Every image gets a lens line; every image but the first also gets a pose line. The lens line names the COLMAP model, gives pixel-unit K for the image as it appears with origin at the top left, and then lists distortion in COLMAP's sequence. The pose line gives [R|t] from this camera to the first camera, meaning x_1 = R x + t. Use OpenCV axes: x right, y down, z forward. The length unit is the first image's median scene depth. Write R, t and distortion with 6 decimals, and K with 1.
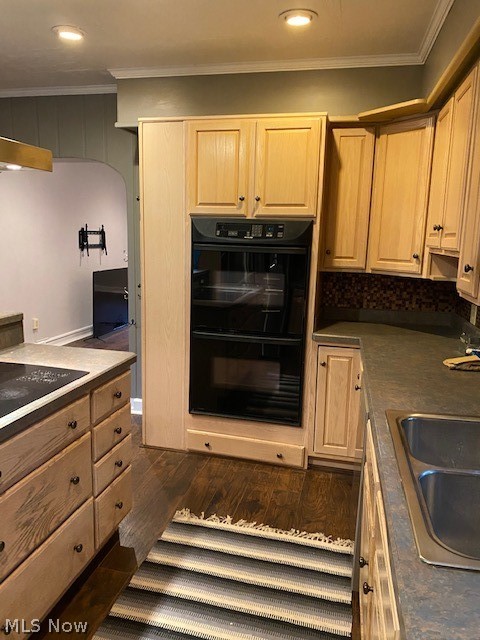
lens RADIAL K [[487.1, 0, 240.0], [0, 487.1, 320.0], [0, 0, 1]] dist [-0.002310, -0.003698]
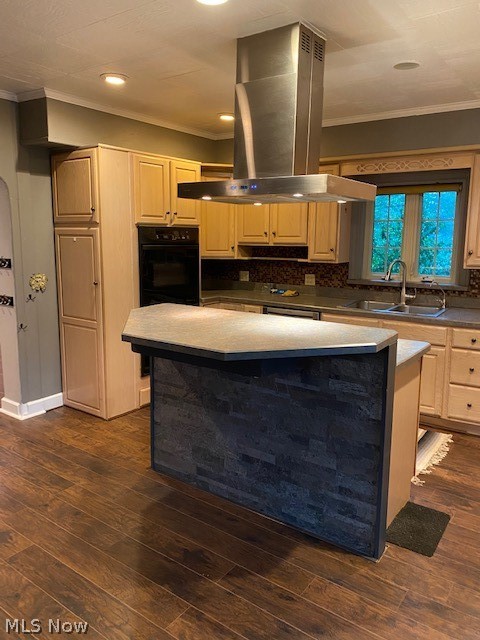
lens RADIAL K [[487.1, 0, 240.0], [0, 487.1, 320.0], [0, 0, 1]] dist [-0.002310, -0.003698]
pose [[0.373385, -0.174648, 0.911088, -1.283861], [0.174529, 0.977806, 0.115911, -0.066061], [-0.911111, 0.115732, 0.395579, 0.258837]]
